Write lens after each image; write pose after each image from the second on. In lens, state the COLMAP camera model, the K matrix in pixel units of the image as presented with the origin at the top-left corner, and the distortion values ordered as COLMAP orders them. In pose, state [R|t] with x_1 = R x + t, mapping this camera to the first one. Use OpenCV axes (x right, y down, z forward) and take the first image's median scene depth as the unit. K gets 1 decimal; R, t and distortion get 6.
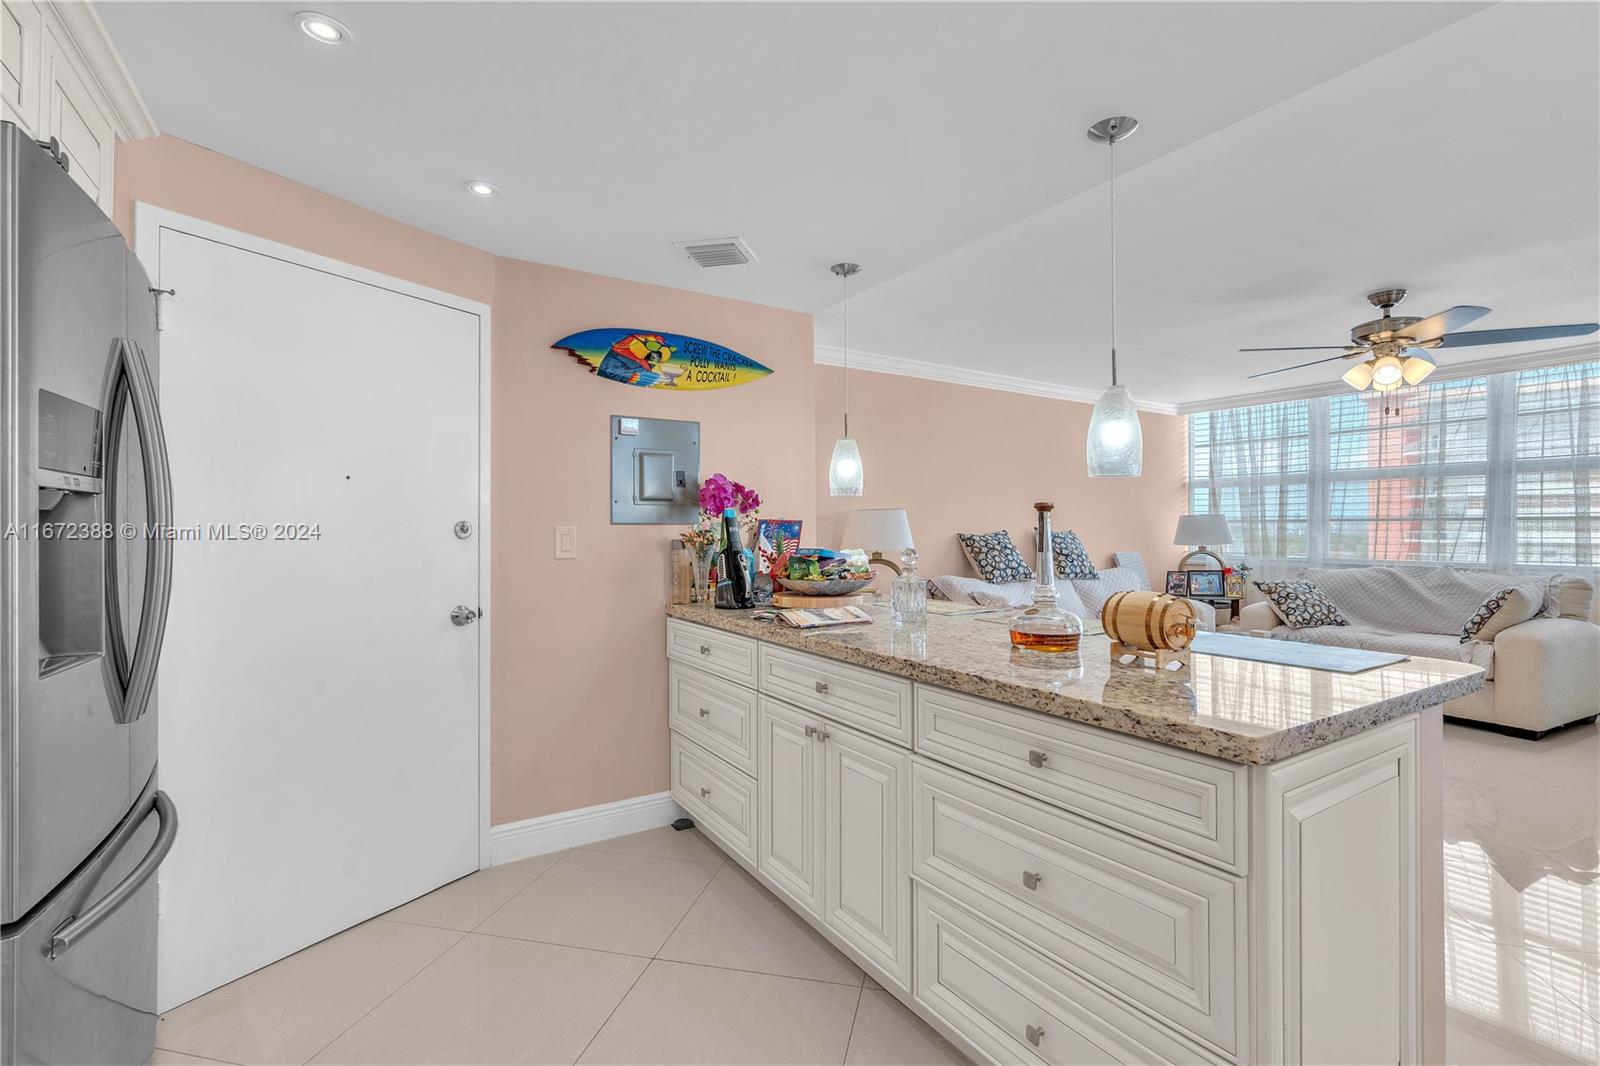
lens RADIAL K [[729.3, 0, 811.6], [0, 729.3, 528.7], [0, 0, 1]] dist [0.000107, 0.000662]
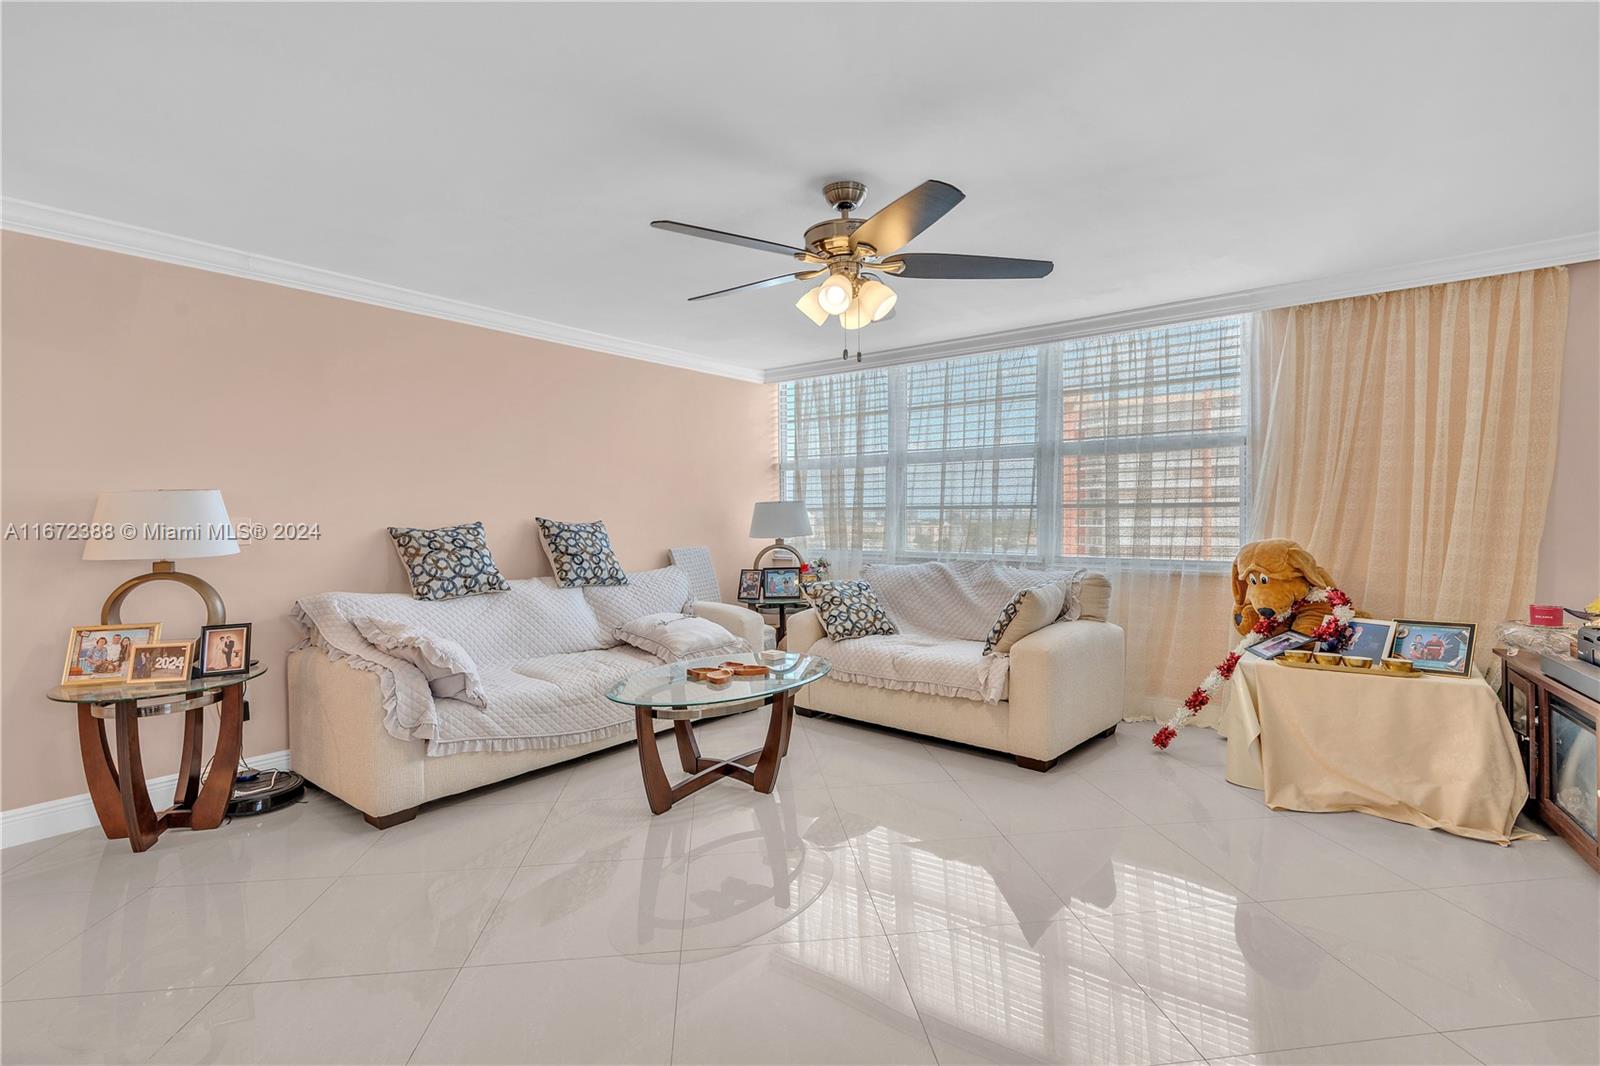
lens RADIAL K [[735.6, 0, 817.6], [0, 735.6, 522.6], [0, 0, 1]] dist [-0.002276, -0.000083]
pose [[0.941124, -0.005451, 0.338018, 0.349379], [0.002674, 0.999959, 0.008681, -0.002490], [-0.338051, -0.007266, 0.941100, 0.223797]]
